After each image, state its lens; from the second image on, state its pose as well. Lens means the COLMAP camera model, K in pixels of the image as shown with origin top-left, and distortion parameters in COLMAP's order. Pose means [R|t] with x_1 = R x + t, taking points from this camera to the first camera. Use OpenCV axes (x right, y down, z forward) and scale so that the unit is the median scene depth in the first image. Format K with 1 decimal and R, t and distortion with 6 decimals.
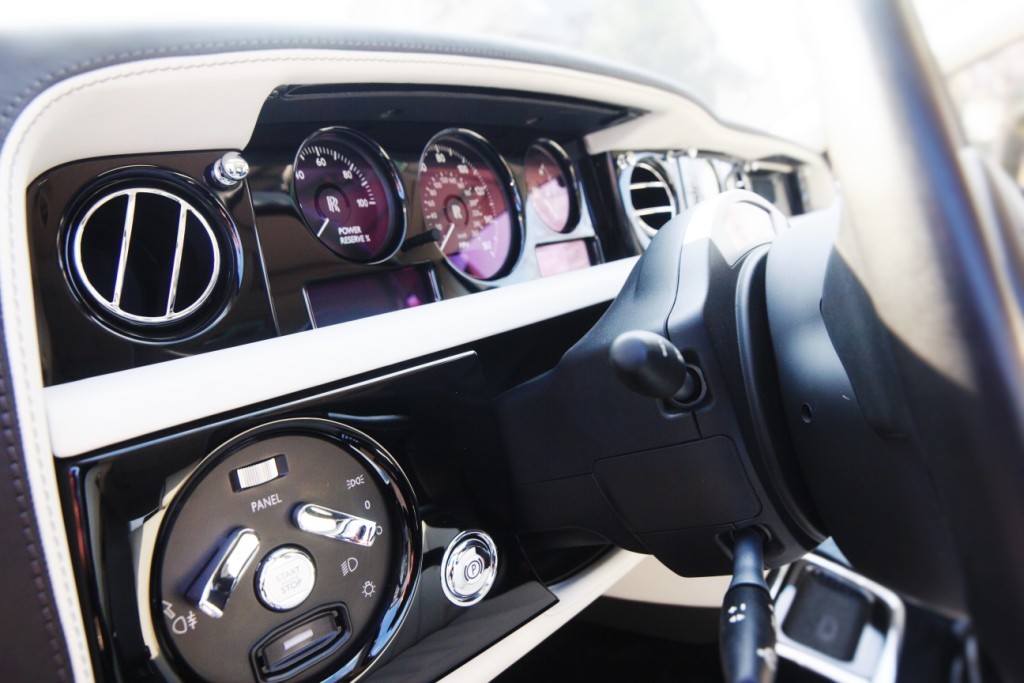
lens RADIAL K [[668.1, 0, 512.0], [0, 668.1, 341.5], [0, 0, 1]] dist [-0.122372, 0.045870]
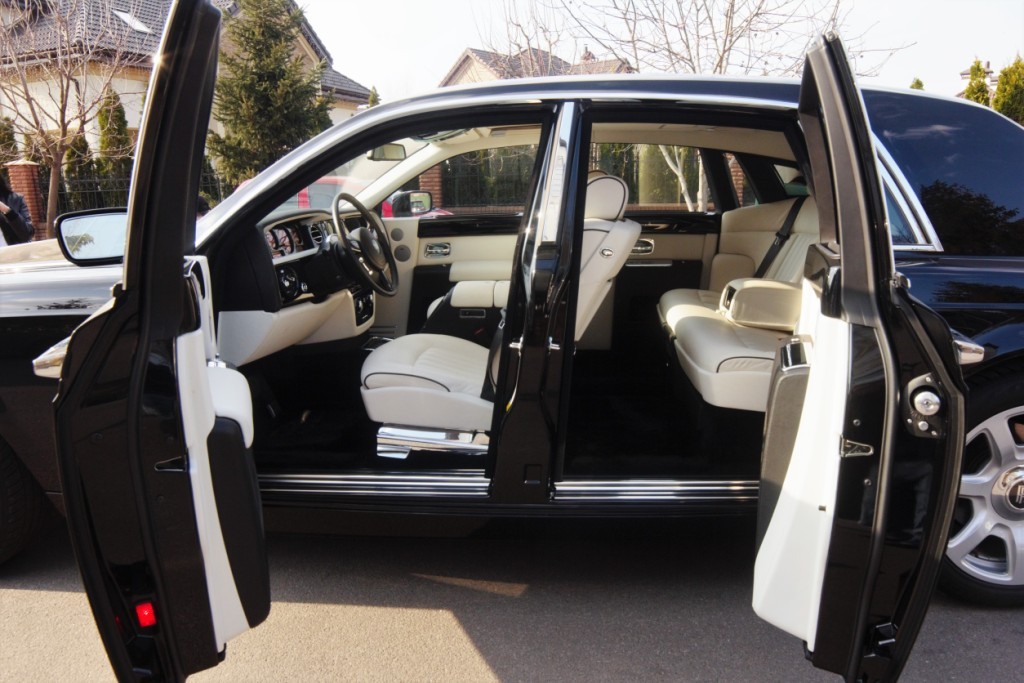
lens RADIAL K [[706.4, 0, 512.0], [0, 706.4, 341.5], [0, 0, 1]] dist [-0.128679, 0.052647]
pose [[0.864110, -0.132005, 0.485684, -1.979472], [0.147143, 0.989090, 0.007037, 1.256387], [-0.481315, 0.065385, 0.874106, -7.080403]]
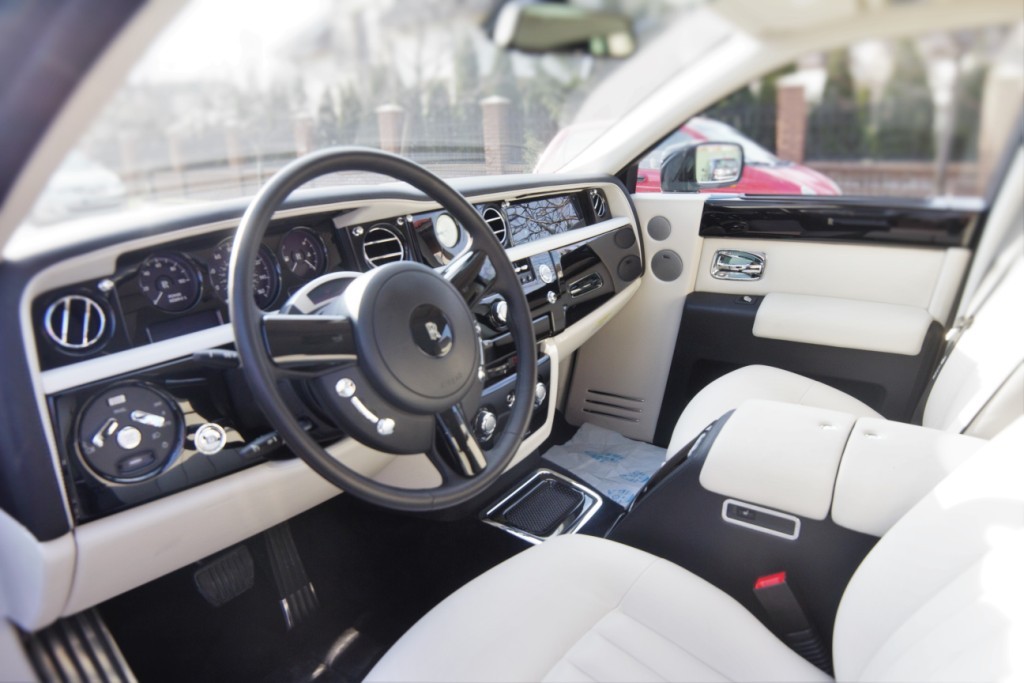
lens RADIAL K [[679.0, 0, 512.0], [0, 679.0, 341.5], [0, 0, 1]] dist [-0.118989, 0.050841]
pose [[0.999313, -0.036711, 0.005116, 1.099074], [0.036462, 0.998435, 0.042395, -0.091781], [-0.006664, -0.042179, 0.999088, -1.526347]]
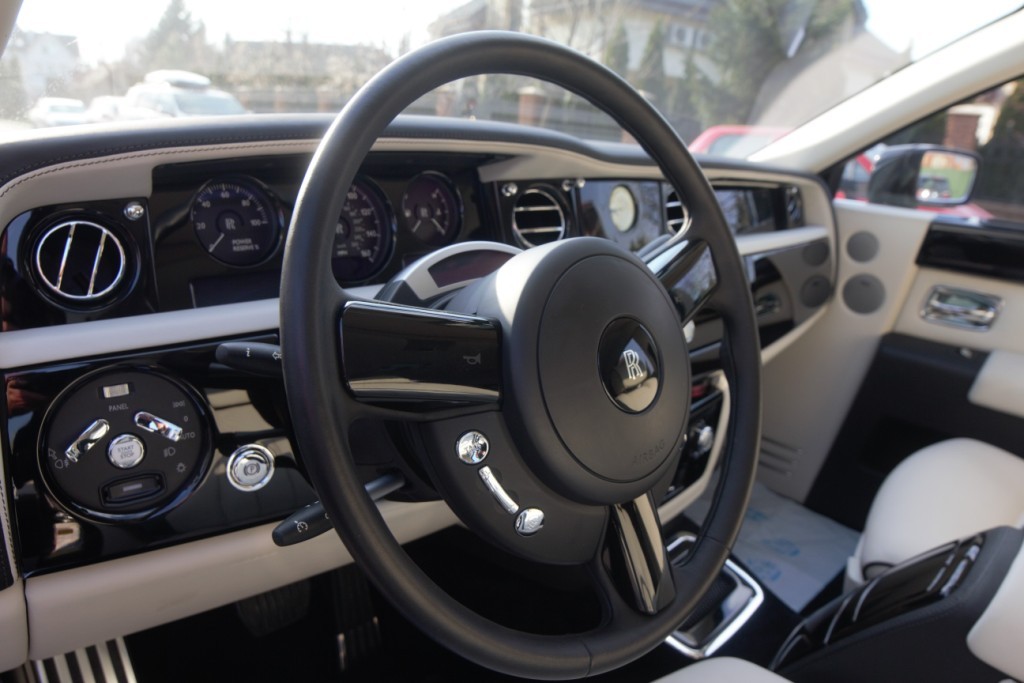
lens RADIAL K [[668.1, 0, 512.0], [0, 668.1, 341.5], [0, 0, 1]] dist [-0.122372, 0.045870]
pose [[0.981905, 0.121257, -0.145461, 0.777242], [-0.112854, 0.991501, 0.064723, -0.143745], [0.152073, -0.047136, 0.987245, -0.481939]]
